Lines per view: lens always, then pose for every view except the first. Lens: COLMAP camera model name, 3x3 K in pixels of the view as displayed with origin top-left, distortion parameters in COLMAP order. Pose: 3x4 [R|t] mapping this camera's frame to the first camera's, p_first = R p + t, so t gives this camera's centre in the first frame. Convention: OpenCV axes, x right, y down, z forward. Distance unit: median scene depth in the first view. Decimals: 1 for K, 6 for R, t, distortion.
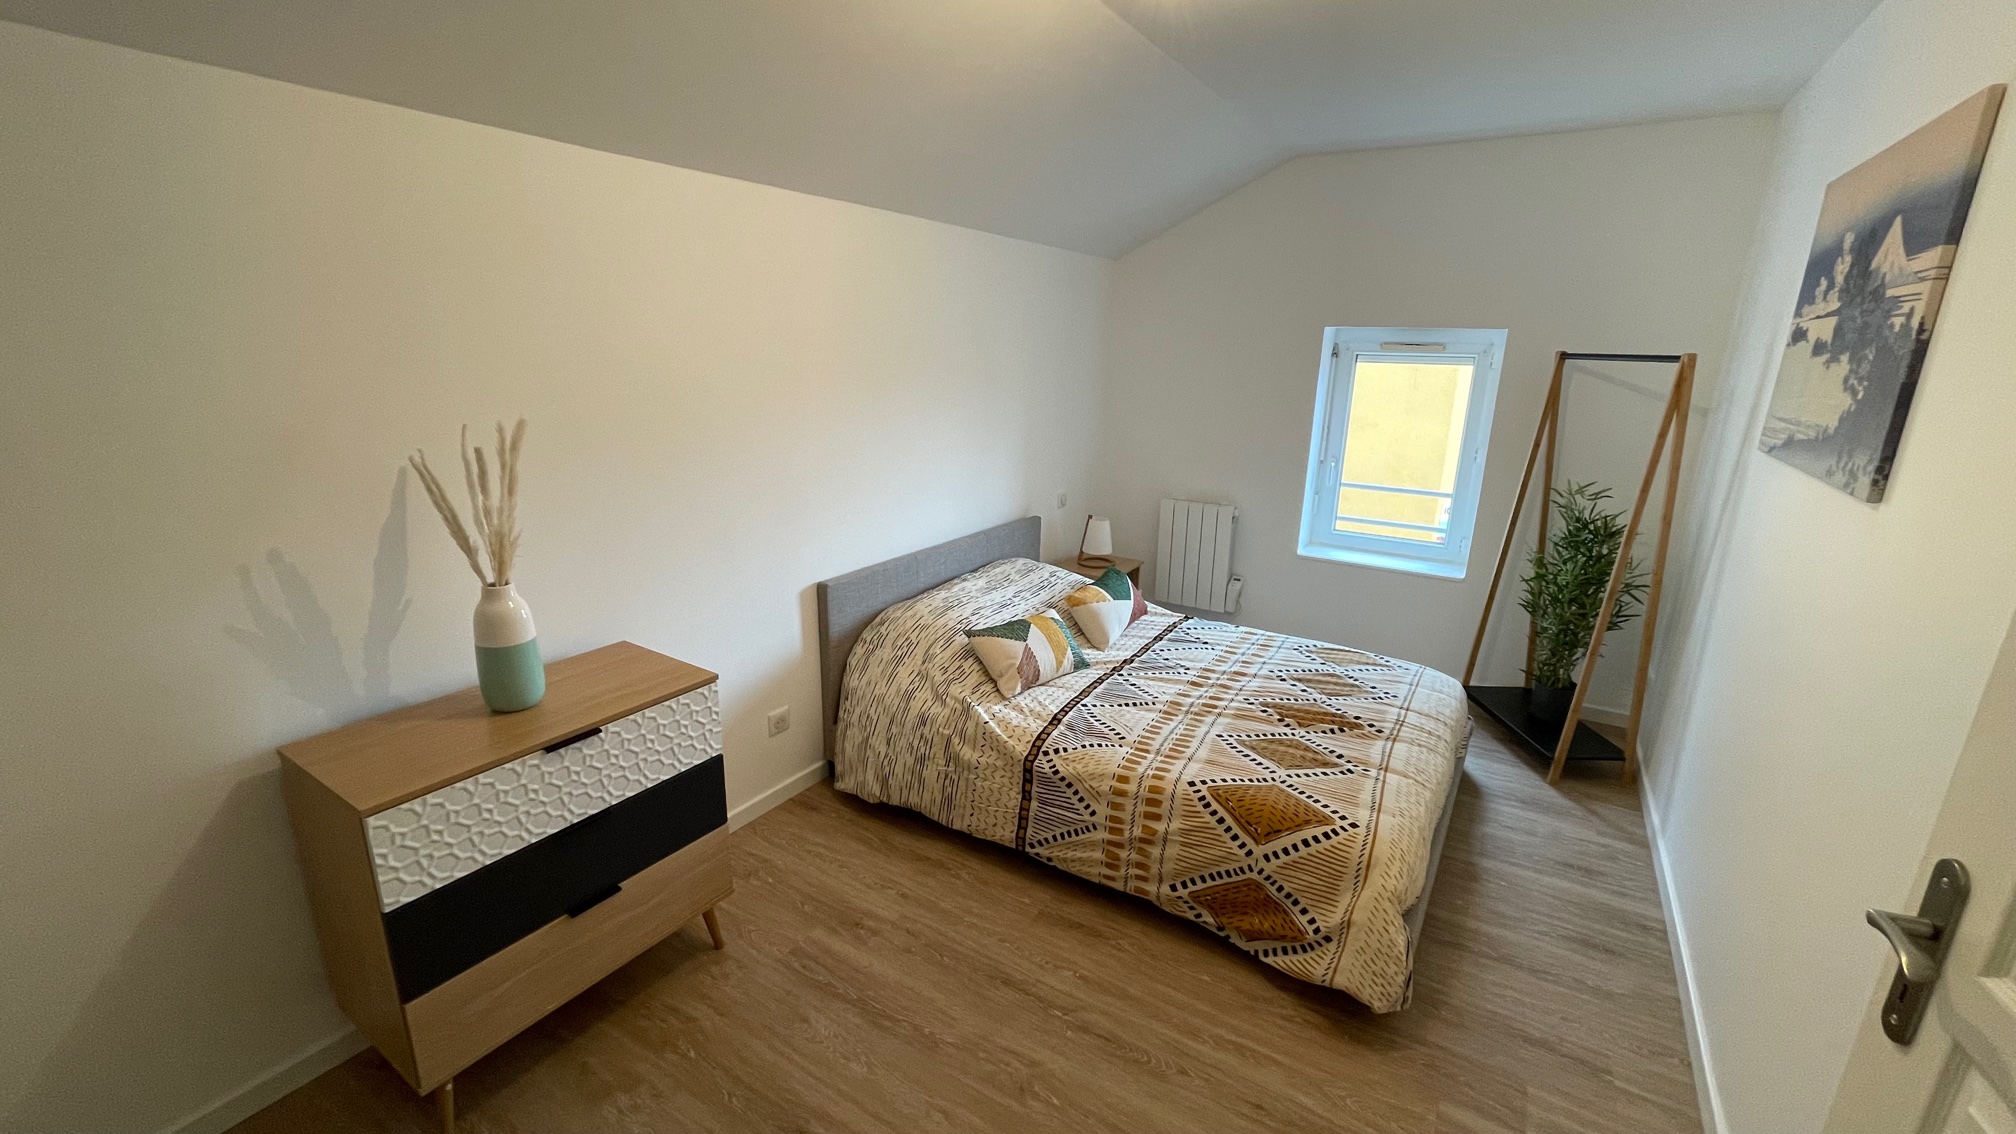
lens RADIAL K [[824.7, 0, 1010.3], [0, 824.7, 572.4], [0, 0, 1]] dist [0.001000, 0.000297]
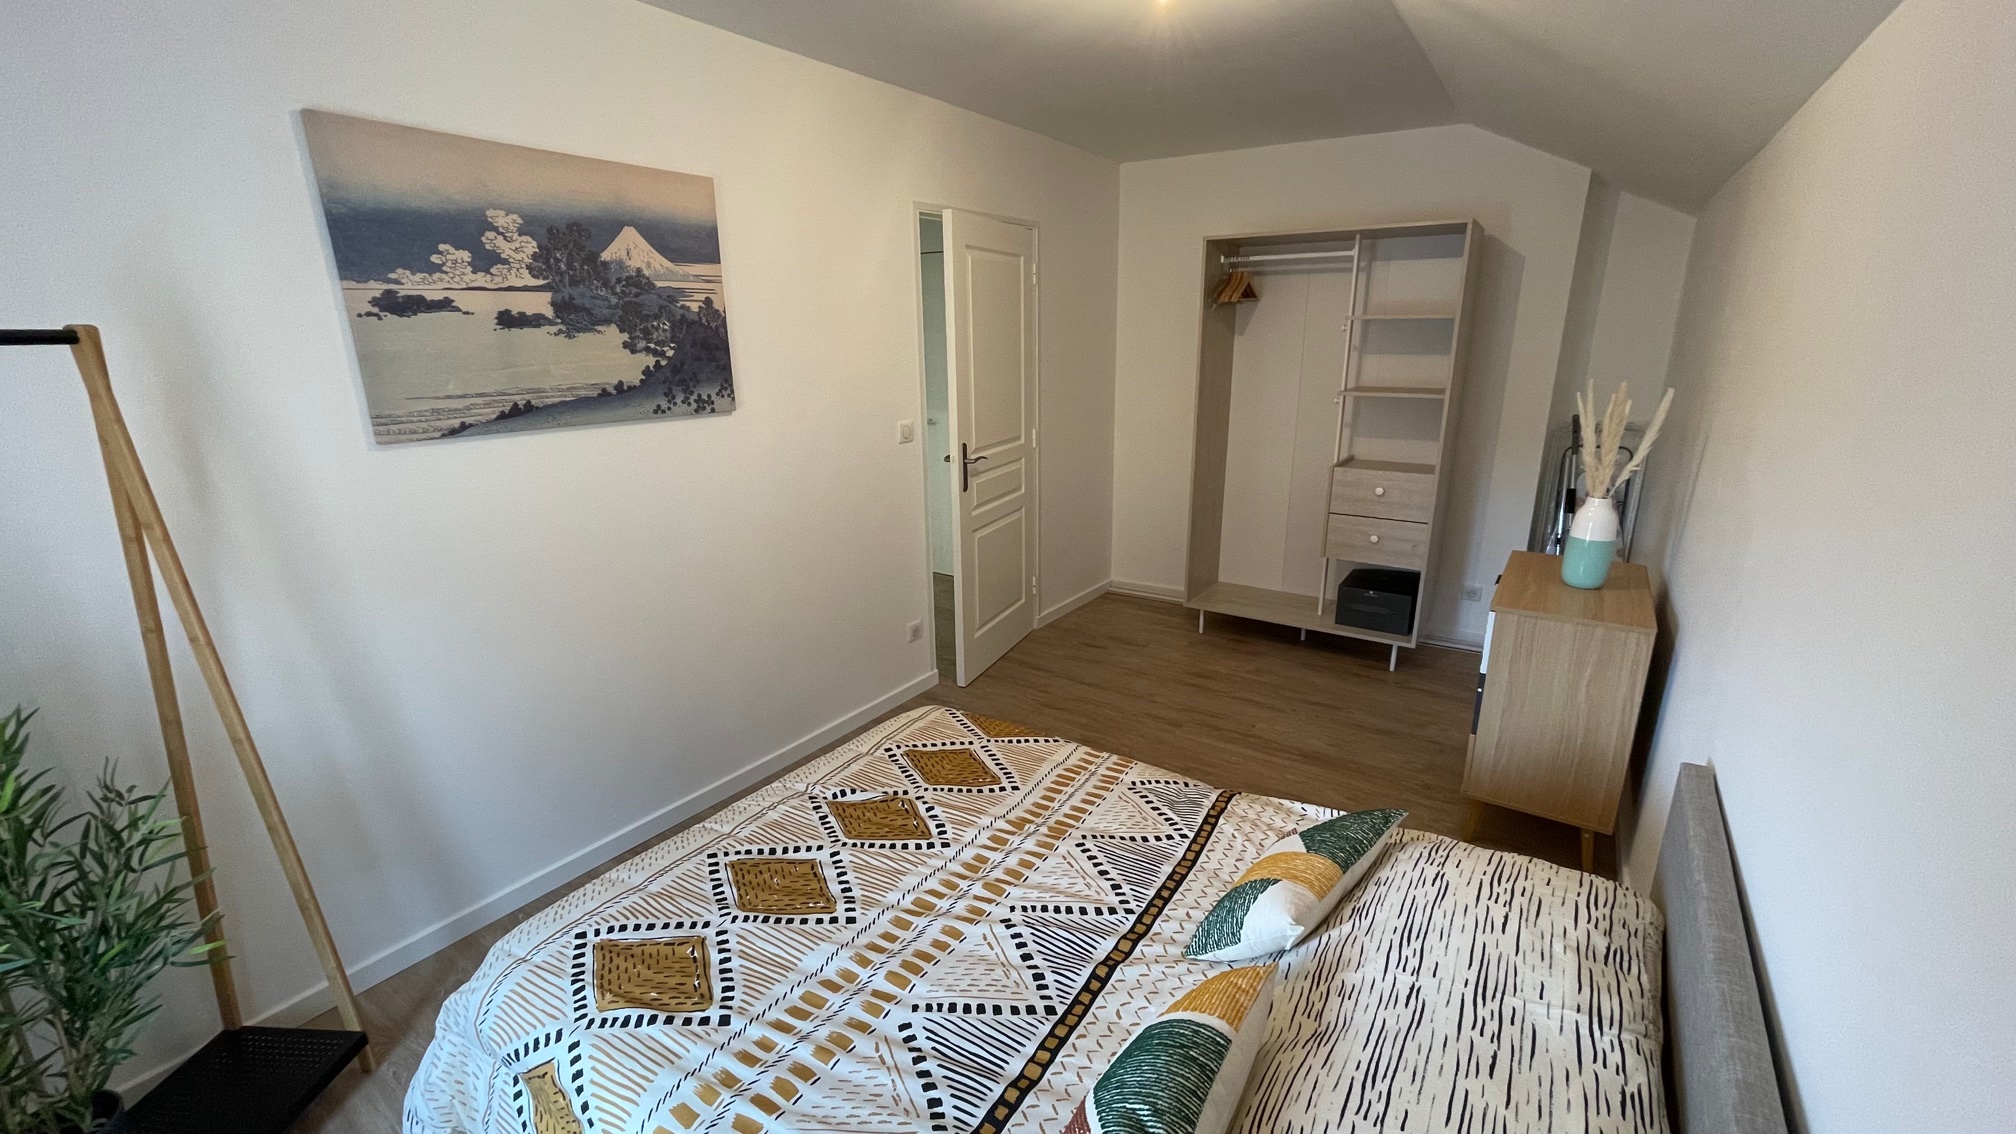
lens RADIAL K [[824.7, 0, 1010.3], [0, 824.7, 572.4], [0, 0, 1]] dist [0.001000, 0.000297]
pose [[-0.999320, -0.018432, 0.031931, 0.239407], [0.001219, 0.849063, 0.528290, -0.439003], [-0.036849, 0.527970, -0.848464, 1.617330]]
